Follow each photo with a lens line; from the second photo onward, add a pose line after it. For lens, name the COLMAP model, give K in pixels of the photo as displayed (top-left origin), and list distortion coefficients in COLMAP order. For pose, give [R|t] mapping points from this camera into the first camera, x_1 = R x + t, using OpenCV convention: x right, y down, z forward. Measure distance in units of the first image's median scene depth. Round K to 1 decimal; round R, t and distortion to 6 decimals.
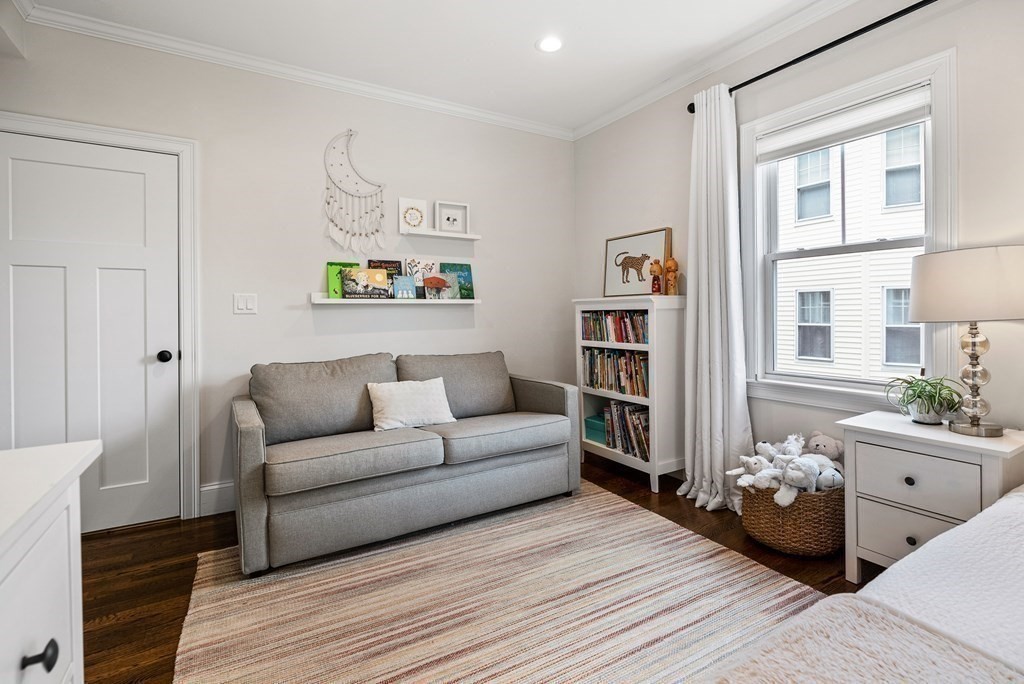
lens RADIAL K [[470.7, 0, 515.1], [0, 470.7, 313.9], [0, 0, 1]] dist [-0.000692, -0.000055]
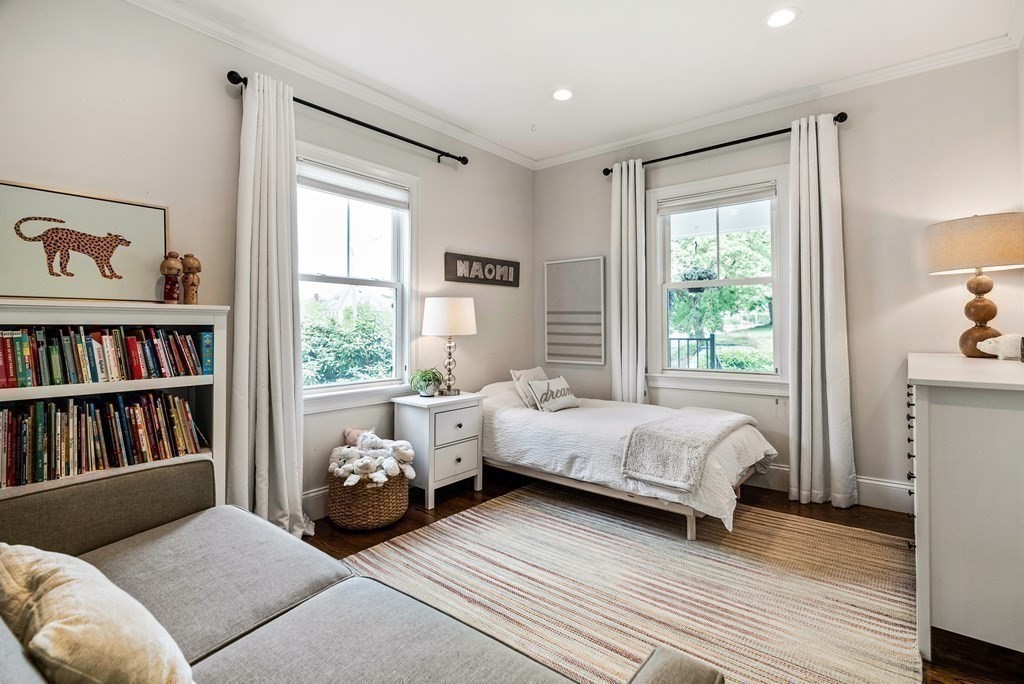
lens RADIAL K [[499.3, 0, 516.4], [0, 499.3, 319.1], [0, 0, 1]] dist [-0.000384, -0.000035]
pose [[-0.337739, 0.028520, 0.940807, -0.686231], [0.006738, 0.999588, -0.027883, 0.006157], [-0.941216, -0.003078, -0.337793, 0.978523]]
